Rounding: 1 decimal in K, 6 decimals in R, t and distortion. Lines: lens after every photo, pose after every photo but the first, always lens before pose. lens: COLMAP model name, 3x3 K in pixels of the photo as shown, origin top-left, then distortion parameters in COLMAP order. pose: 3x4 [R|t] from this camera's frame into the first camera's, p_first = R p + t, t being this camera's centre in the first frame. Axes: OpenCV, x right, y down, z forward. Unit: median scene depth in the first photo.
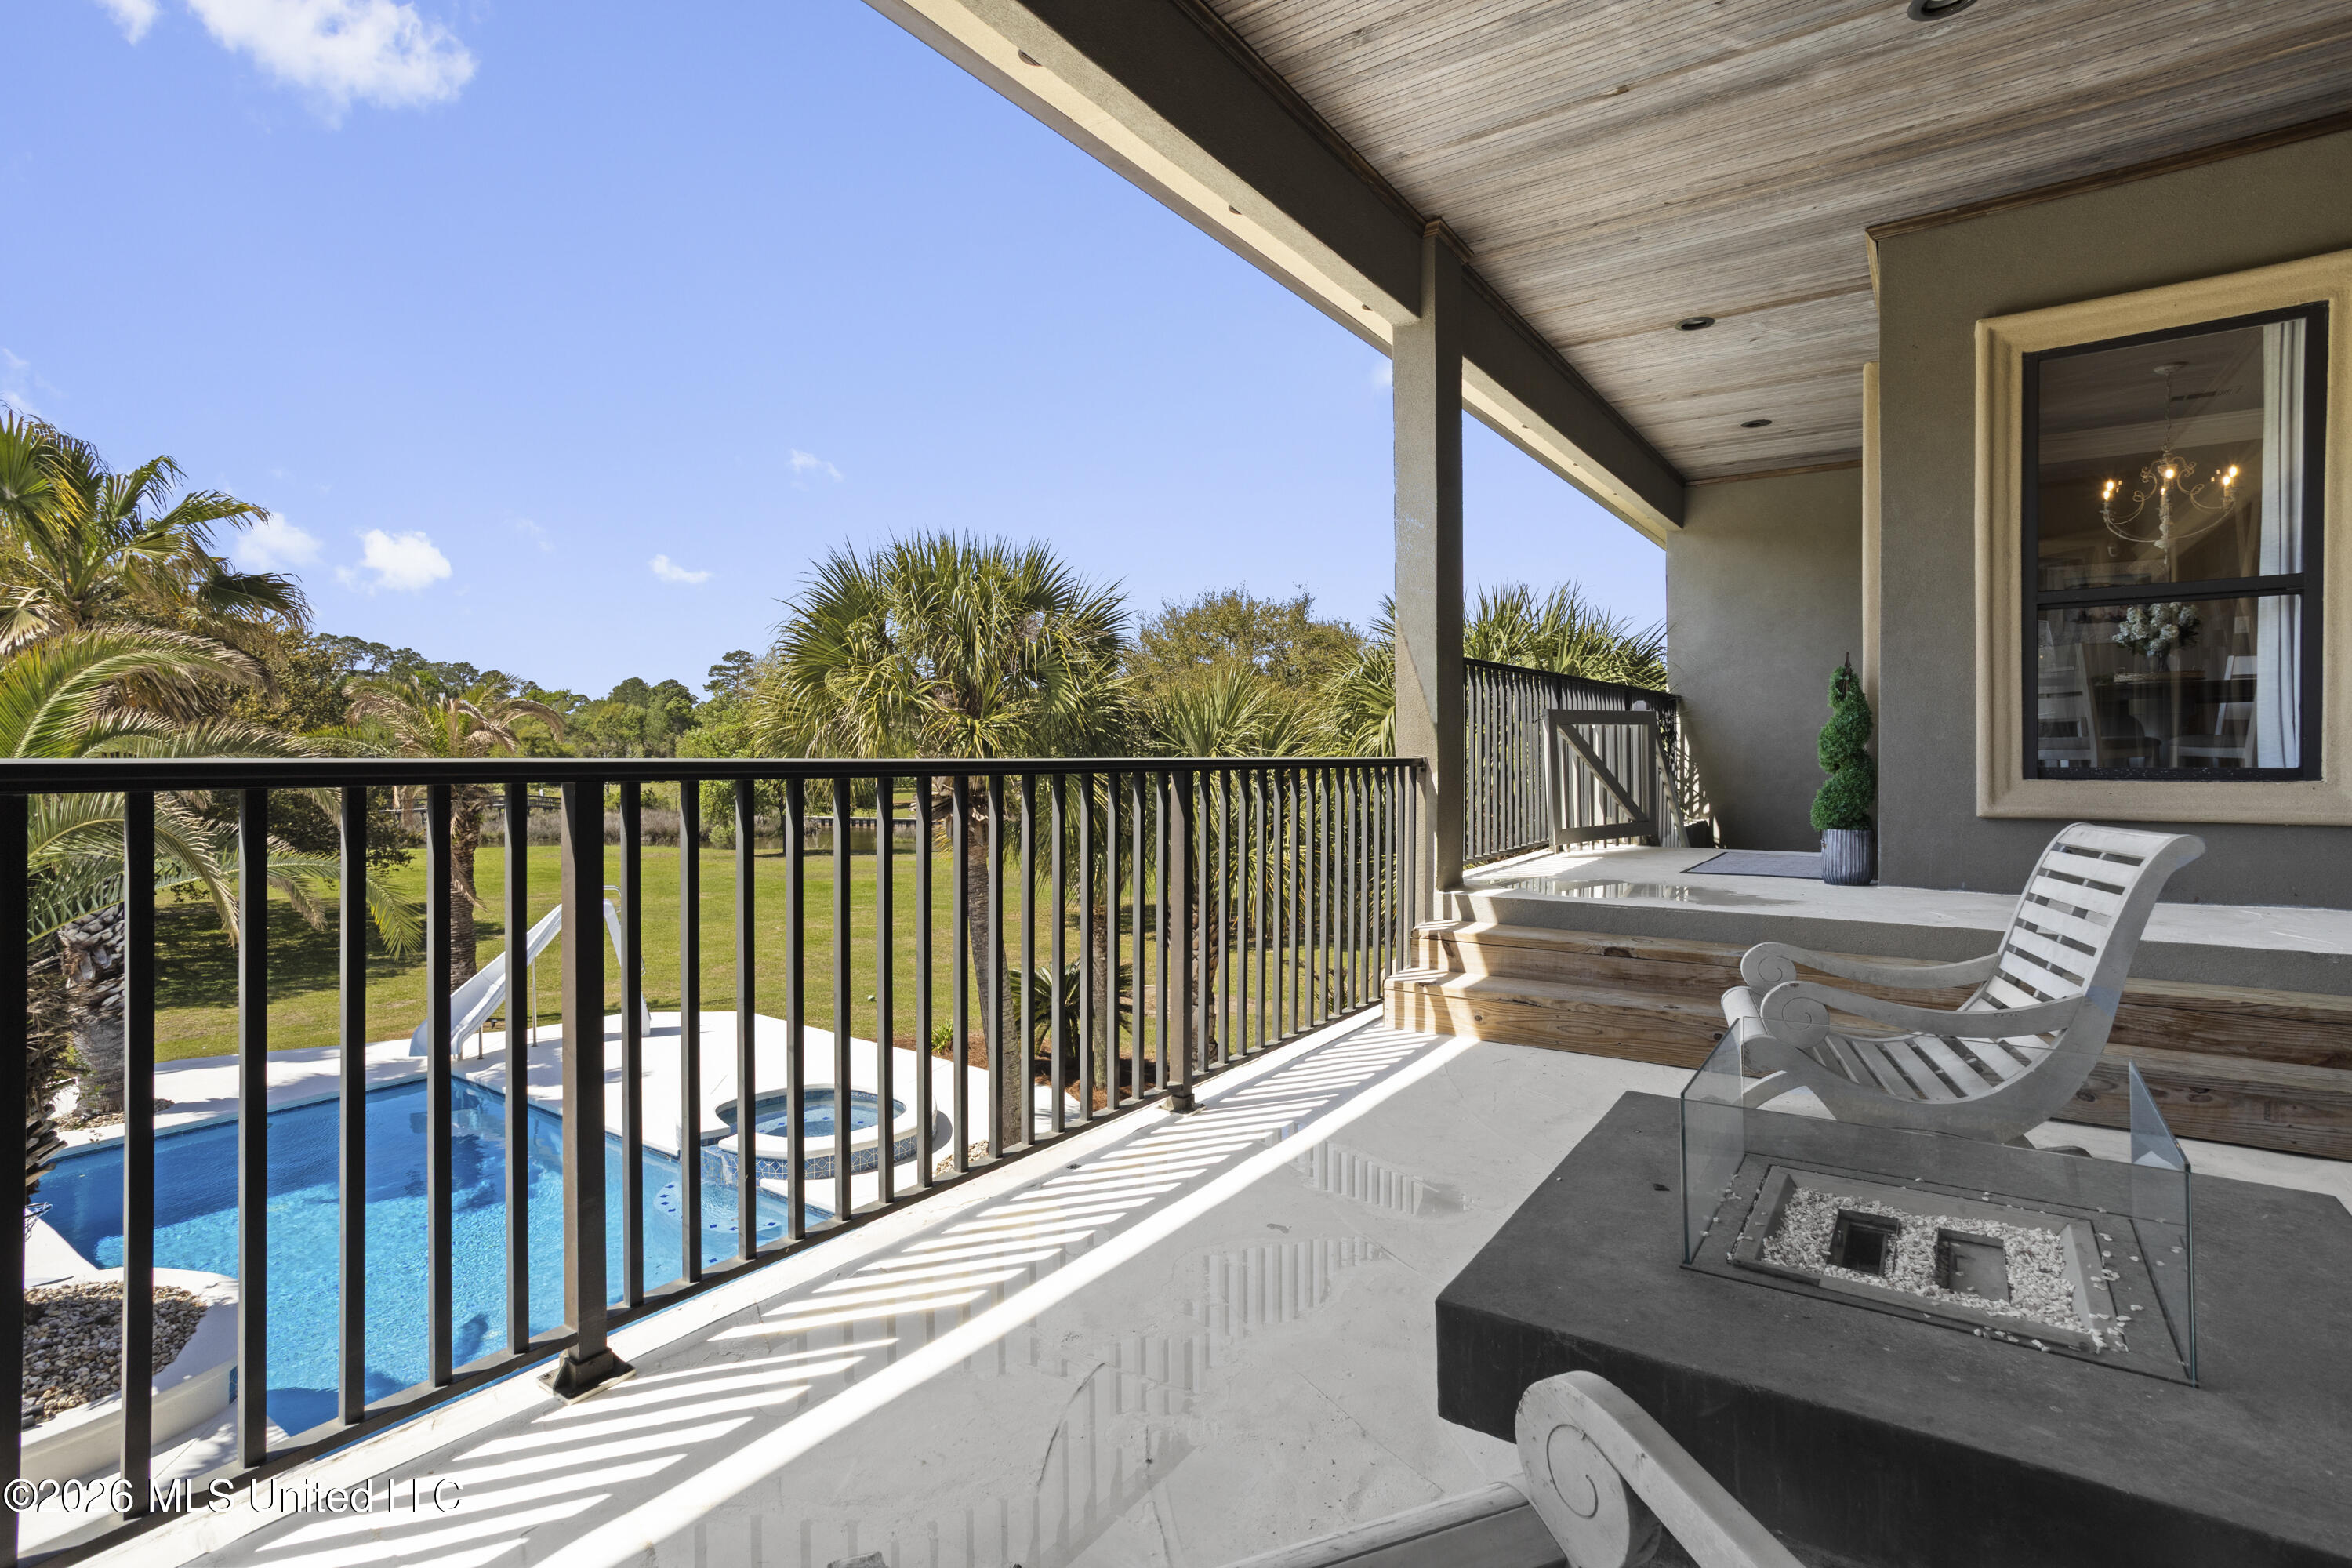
lens RADIAL K [[1105.1, 0, 1175.4], [0, 1105.1, 760.8], [0, 0, 1]] dist [0.000592, 0.000110]
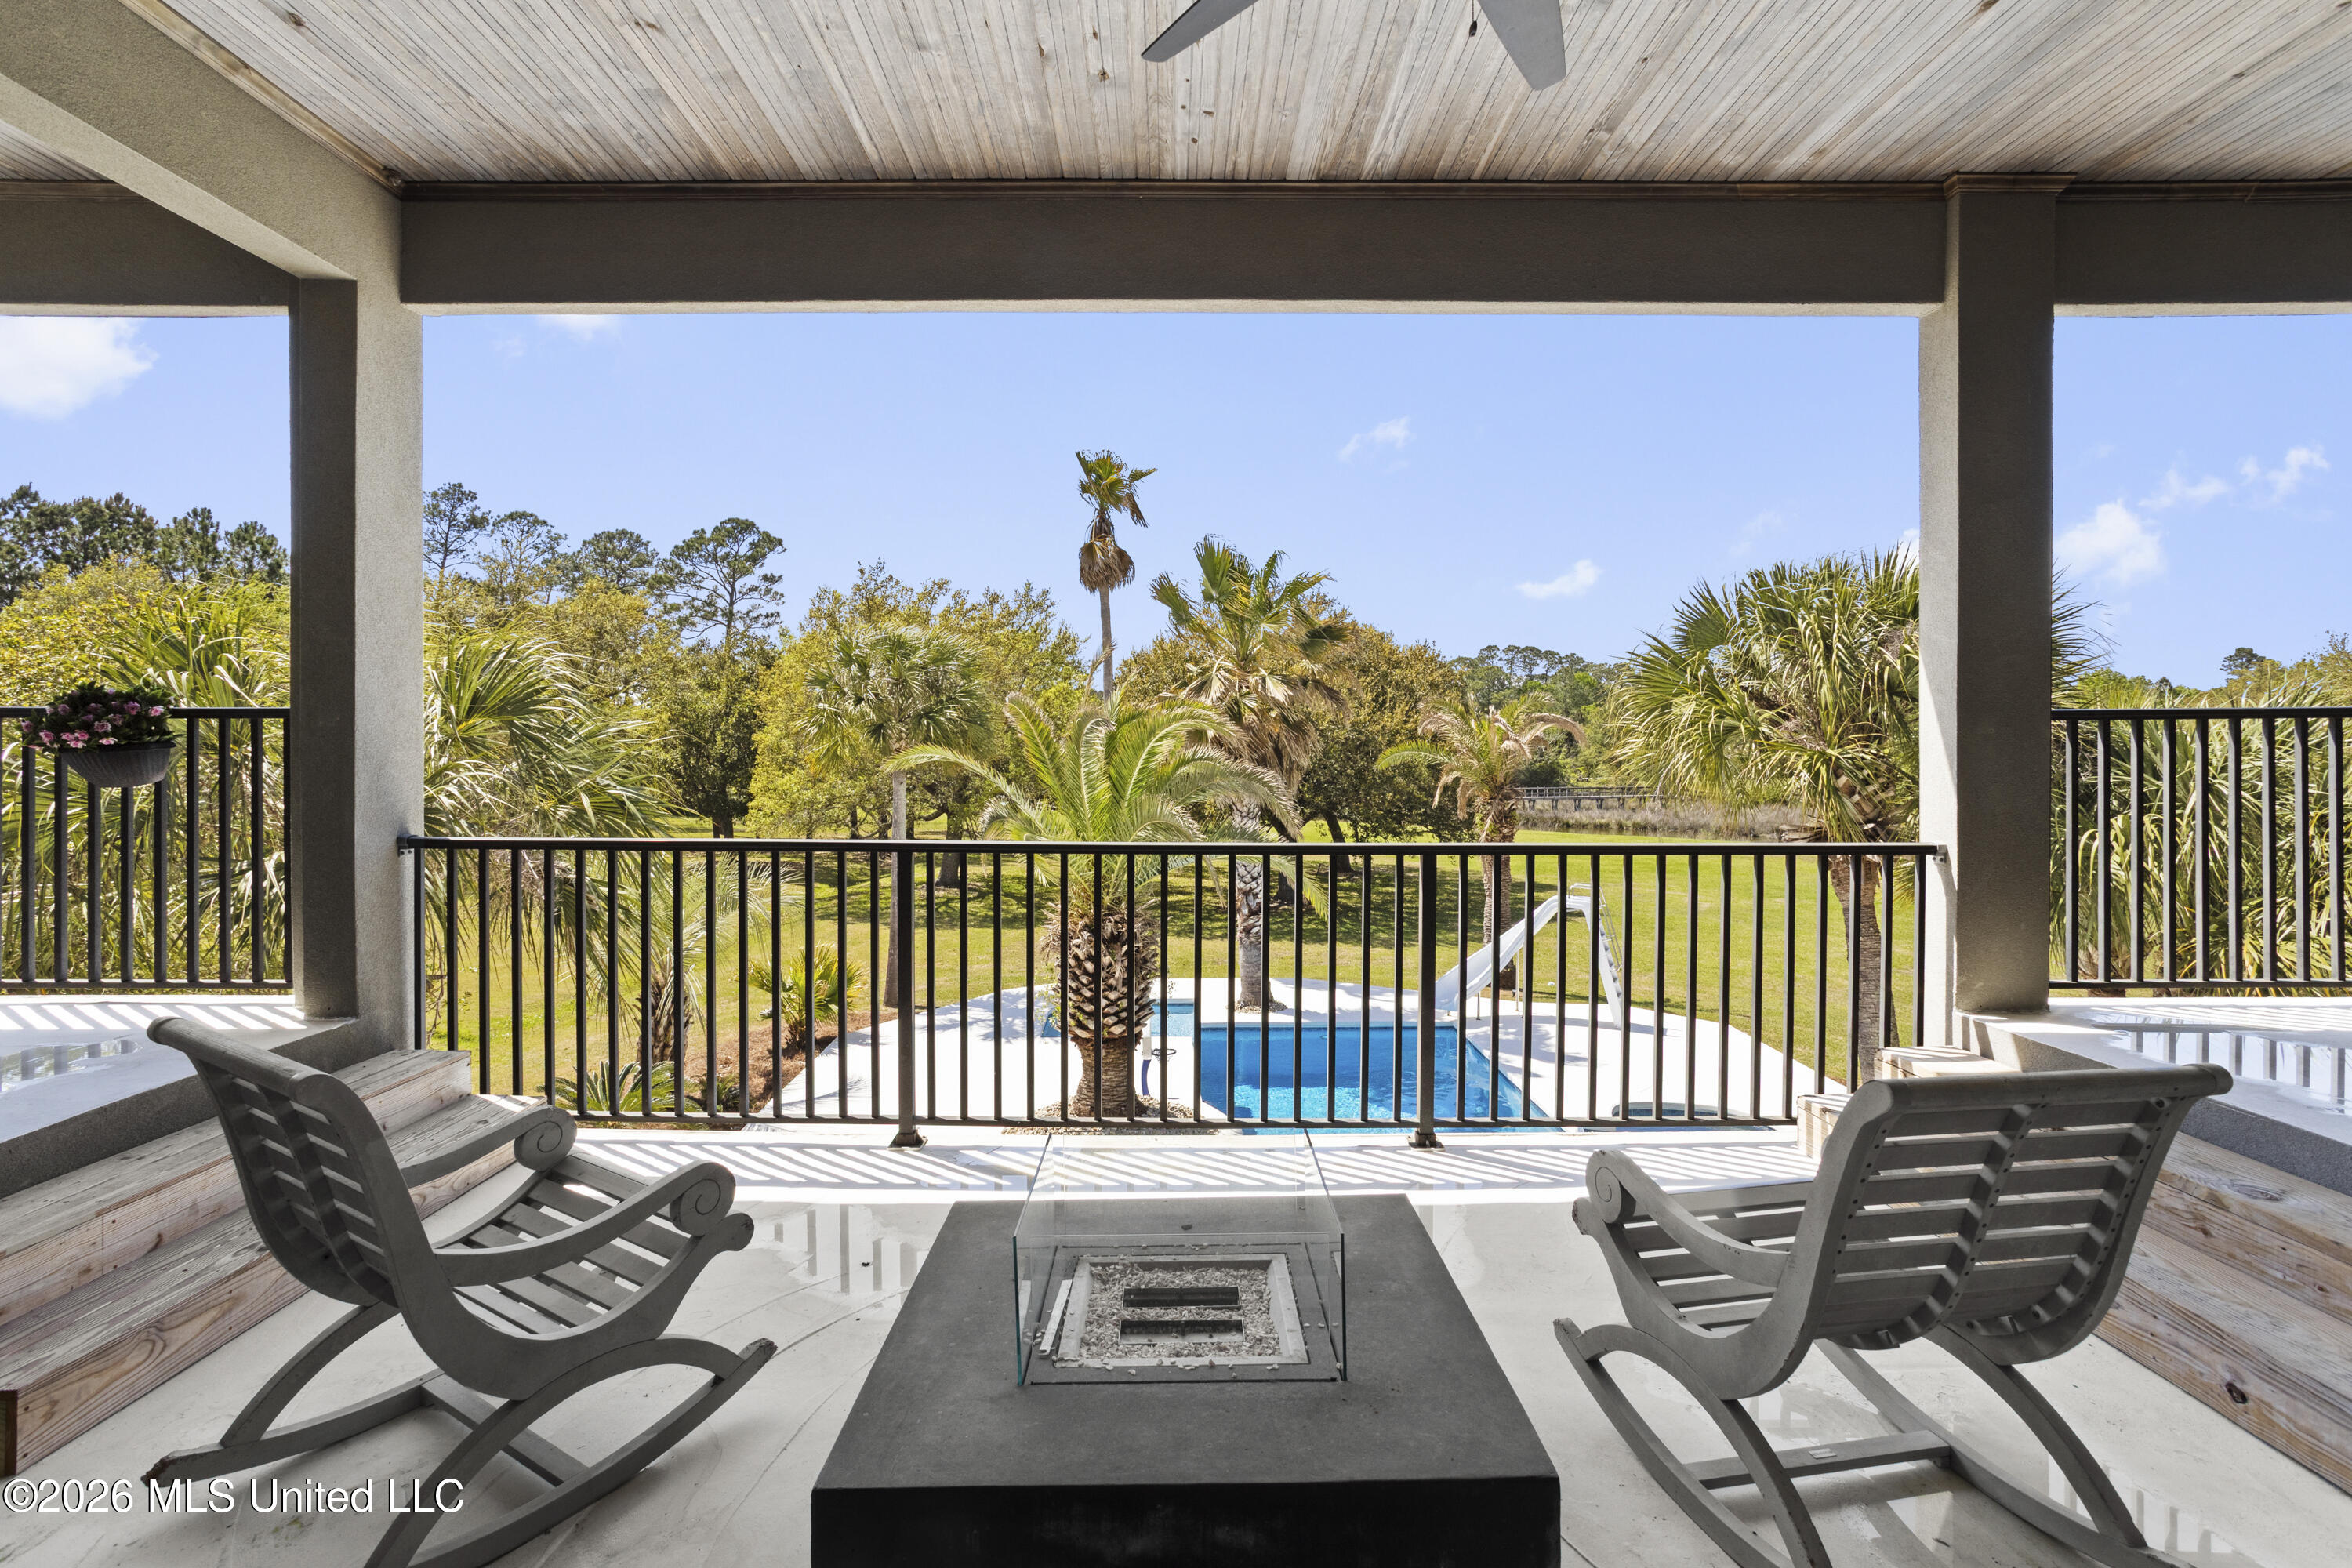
lens RADIAL K [[1105.1, 0, 1175.4], [0, 1105.1, 760.8], [0, 0, 1]] dist [0.000592, 0.000110]
pose [[0.579275, 0.007407, -0.815099, 1.049740], [-0.000486, 0.999962, 0.008741, -0.128380], [0.815132, -0.004667, 0.579256, 0.157671]]
